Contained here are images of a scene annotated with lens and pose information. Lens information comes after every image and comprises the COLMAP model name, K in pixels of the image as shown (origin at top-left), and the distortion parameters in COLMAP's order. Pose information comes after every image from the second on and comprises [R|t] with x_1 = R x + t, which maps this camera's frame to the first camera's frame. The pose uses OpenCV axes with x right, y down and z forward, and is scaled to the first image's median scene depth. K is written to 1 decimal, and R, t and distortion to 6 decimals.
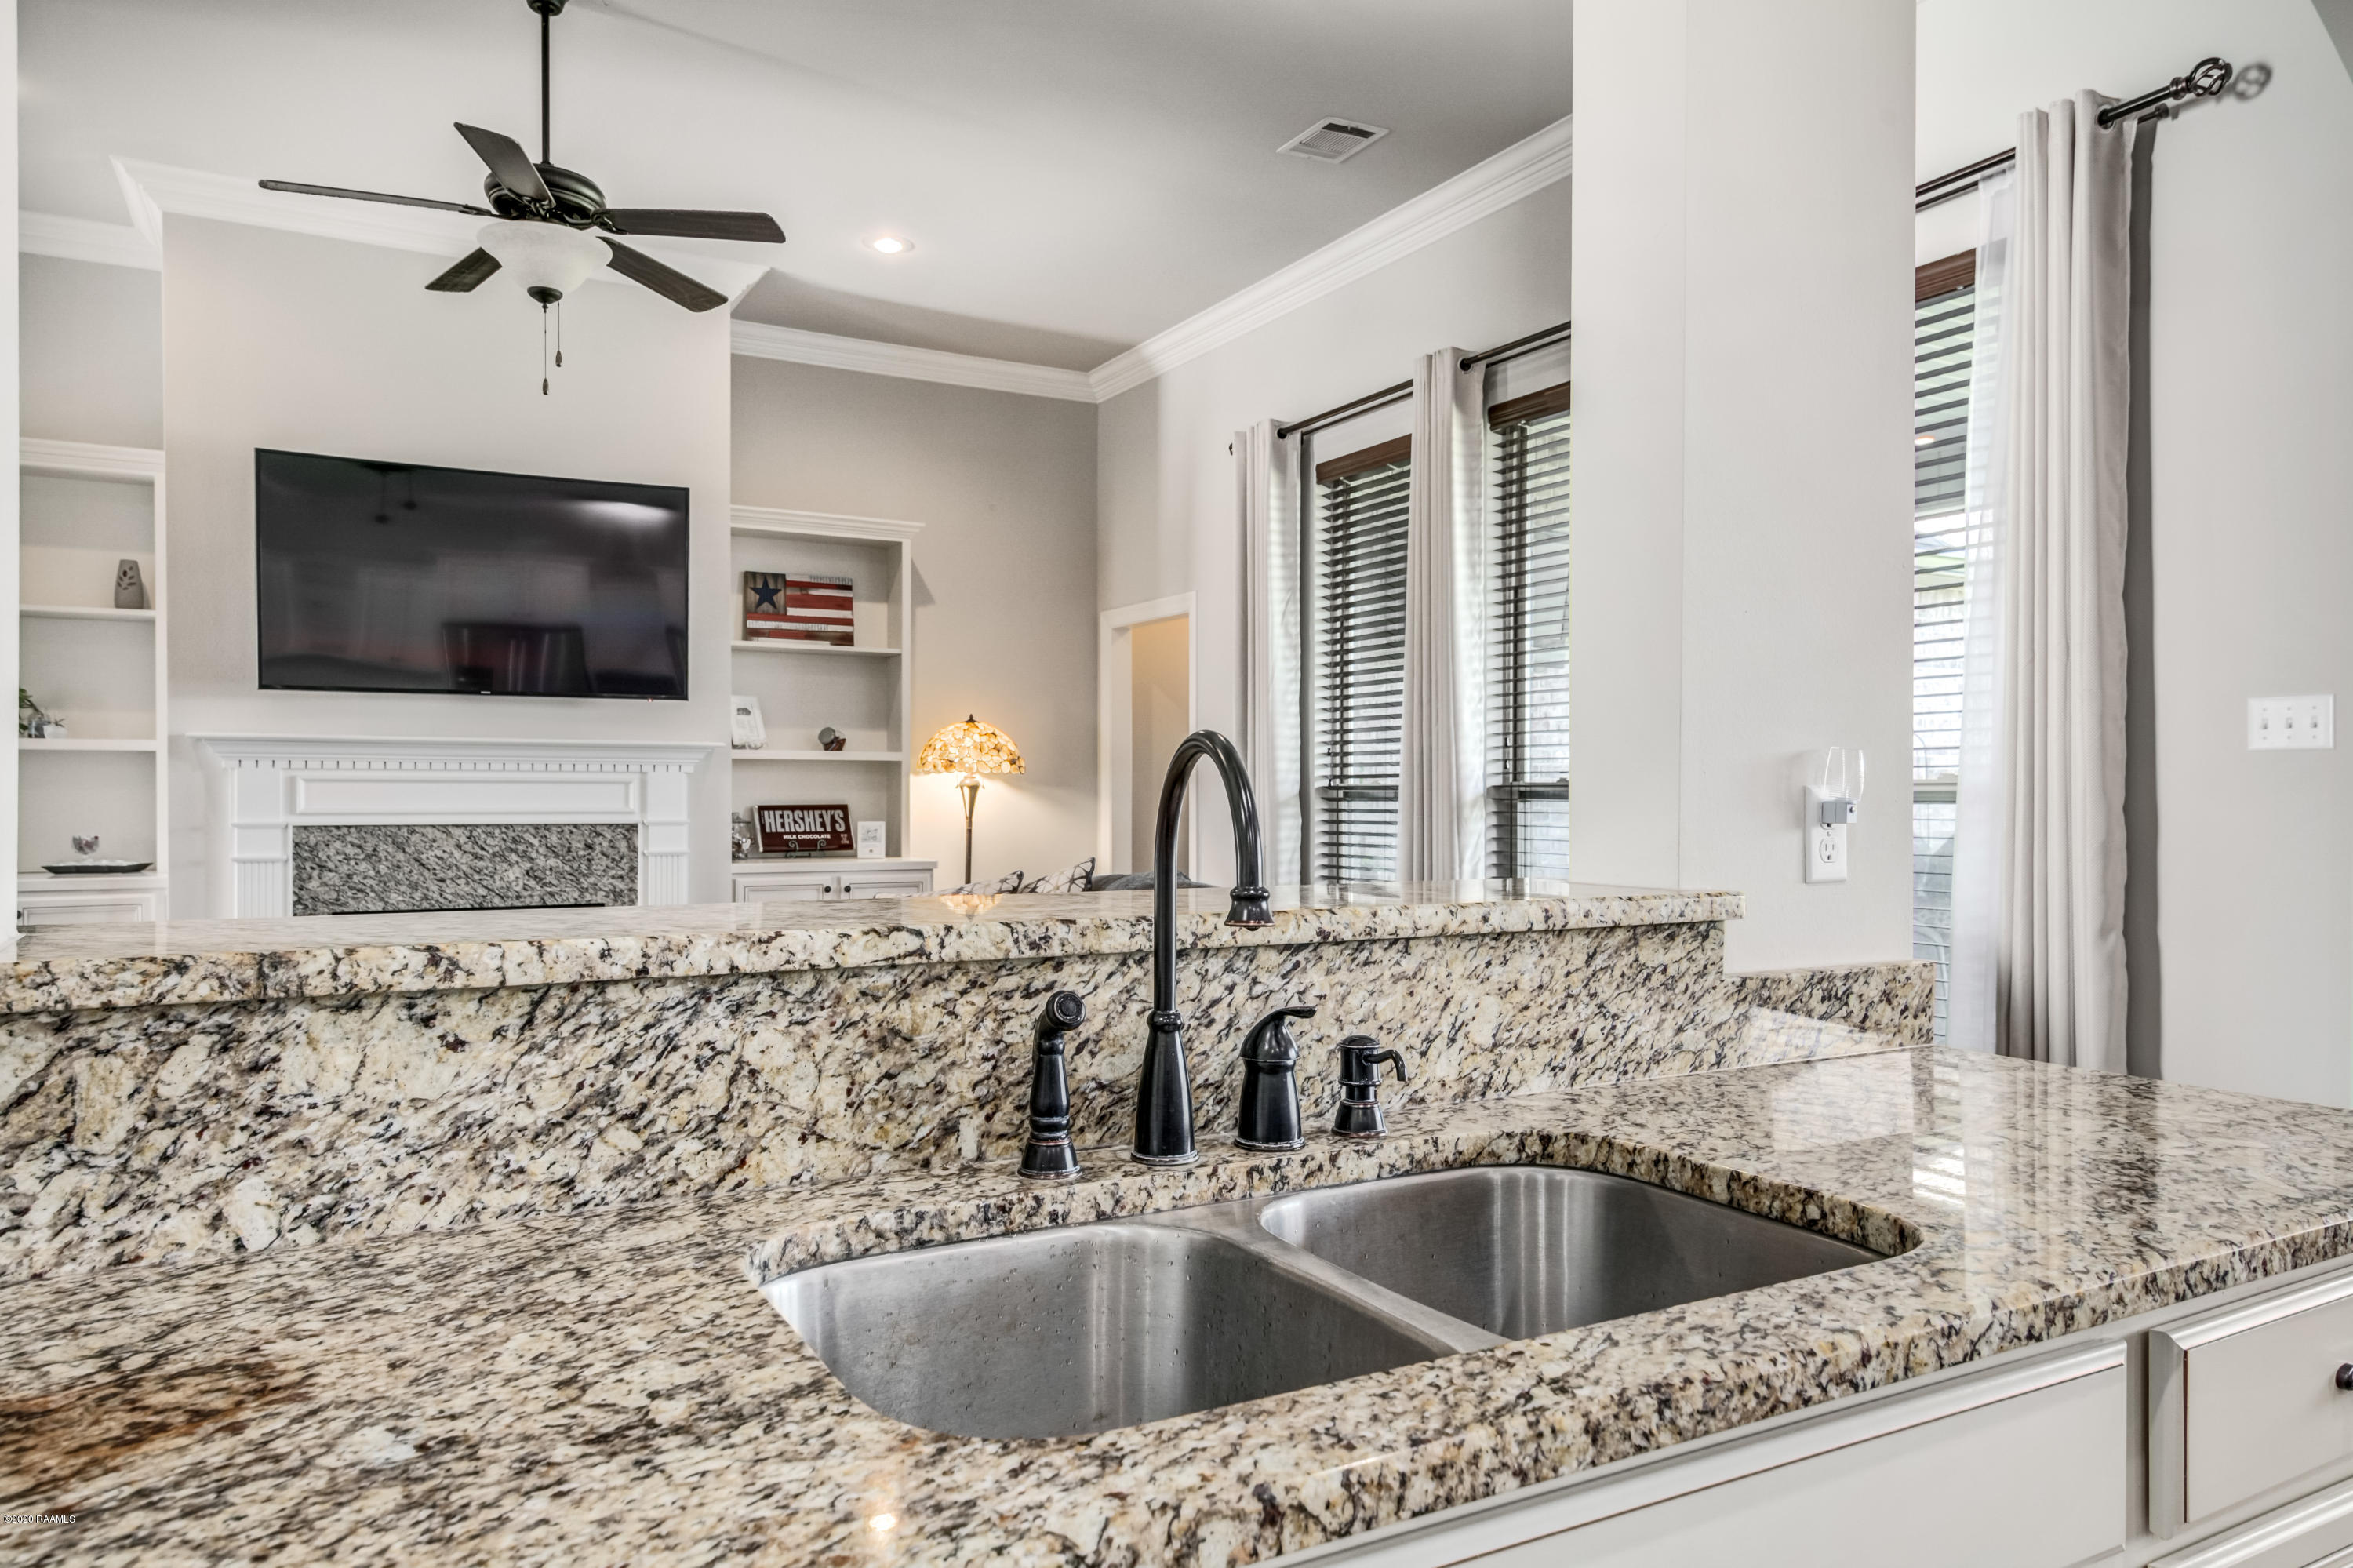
lens RADIAL K [[1541.6, 0, 1176.5], [0, 1541.6, 784.0], [0, 0, 1]] dist [0.002334, -0.000527]
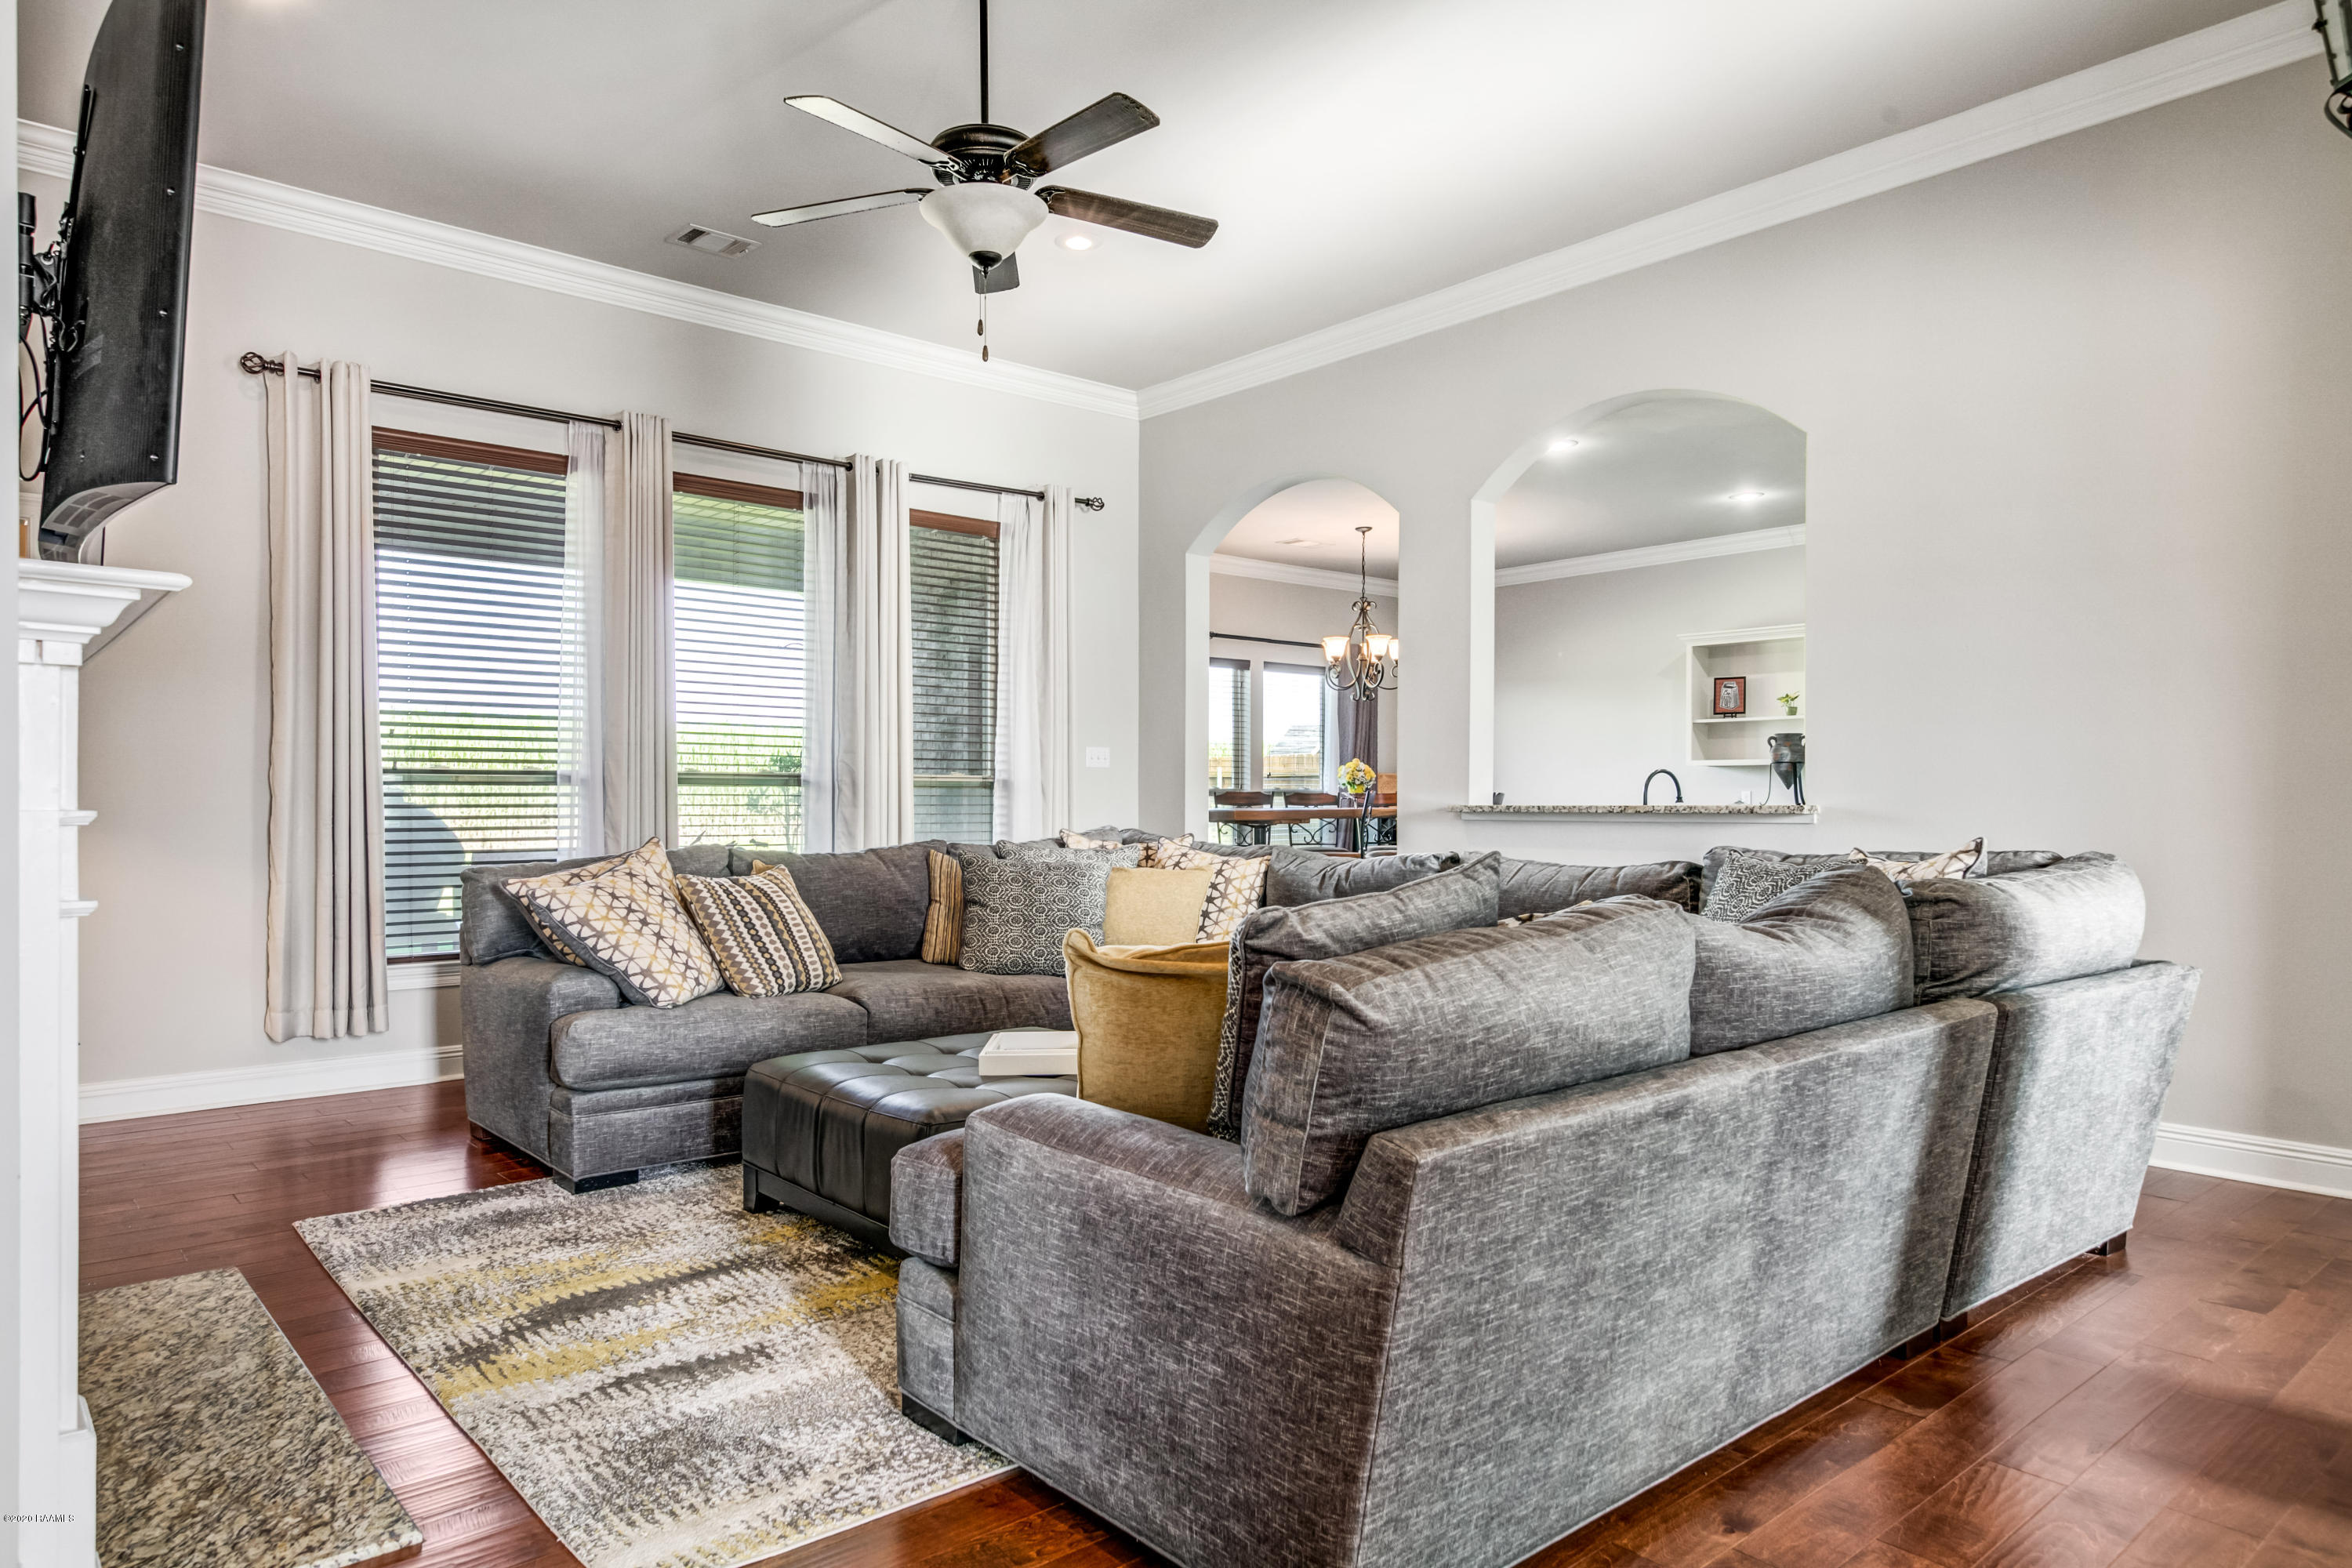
lens RADIAL K [[1385.6, 0, 1176.0], [0, 1385.6, 784.0], [0, 0, 1]] dist [0.002061, 0.000153]
pose [[-0.221484, 0.009296, 0.975120, -3.806216], [-0.008391, 0.999899, -0.011438, 0.079322], [-0.975128, -0.010715, -0.221384, 3.263606]]
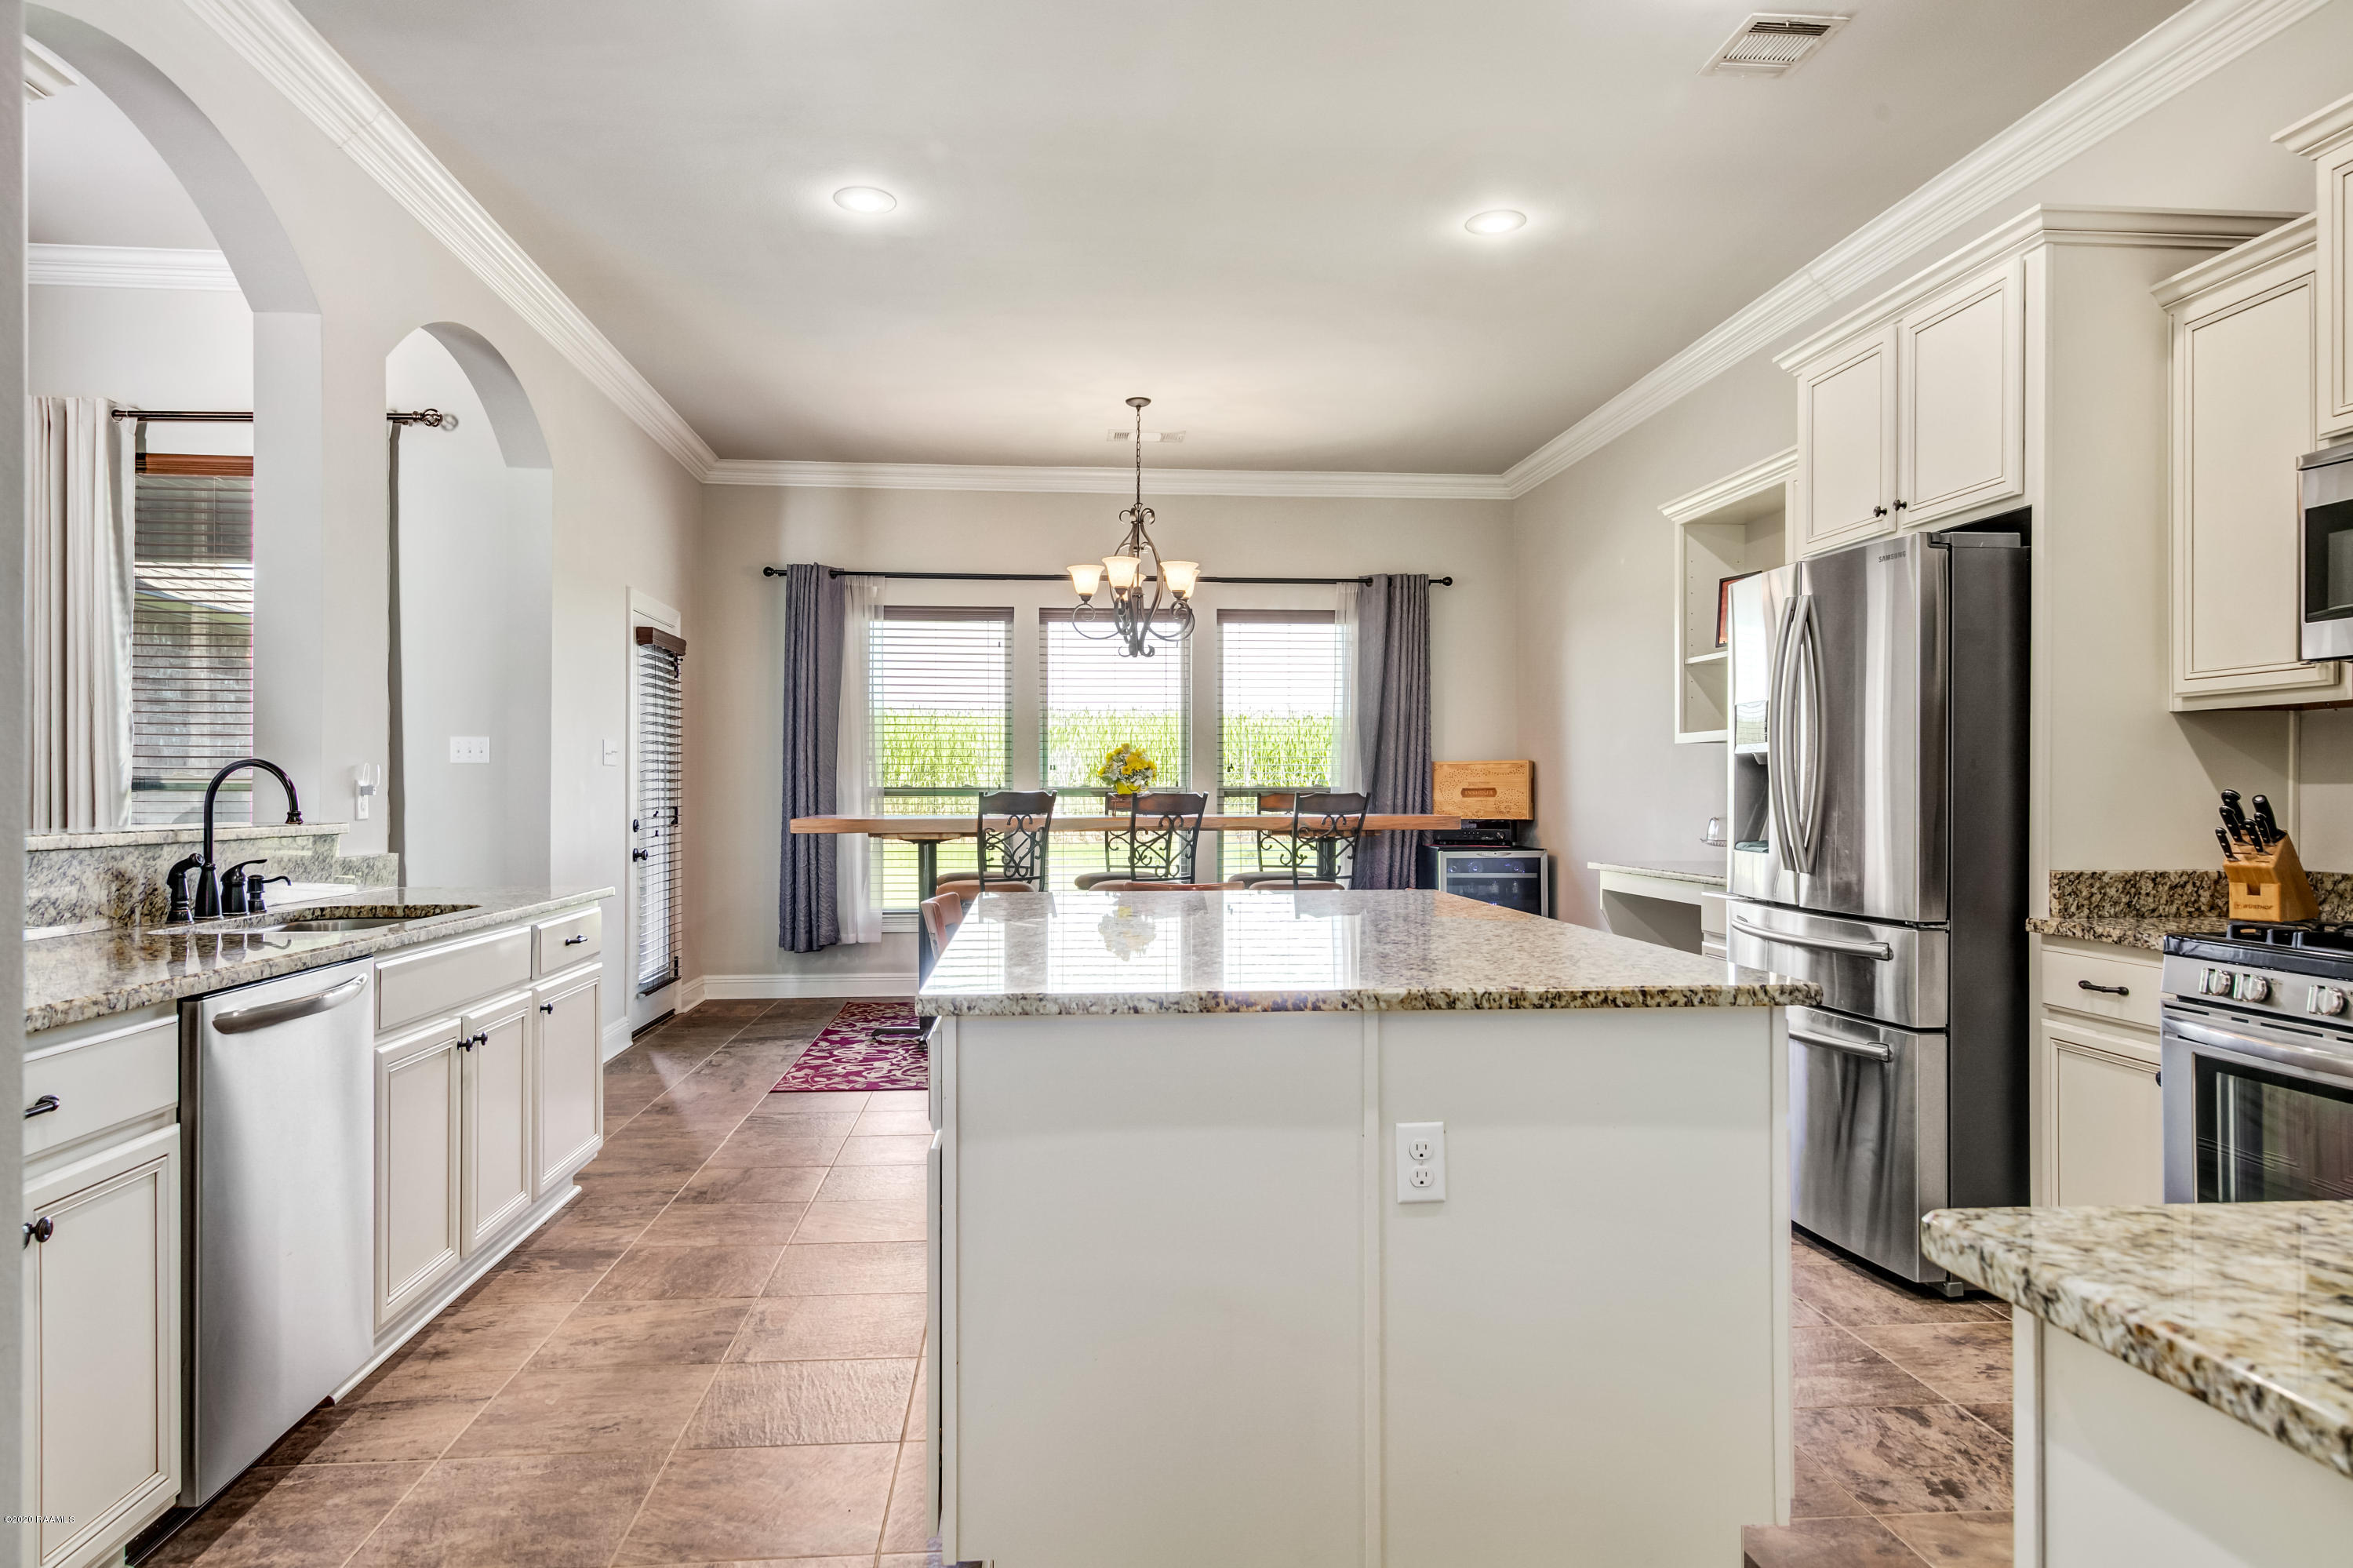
lens RADIAL K [[1456.7, 0, 1176.5], [0, 1456.7, 784.0], [0, 0, 1]] dist [-0.002555, -0.000160]
pose [[0.406360, 0.004909, 0.913700, -1.534672], [-0.006651, 0.999975, -0.002415, 0.005939], [-0.913689, -0.005096, 0.406382, -1.454700]]
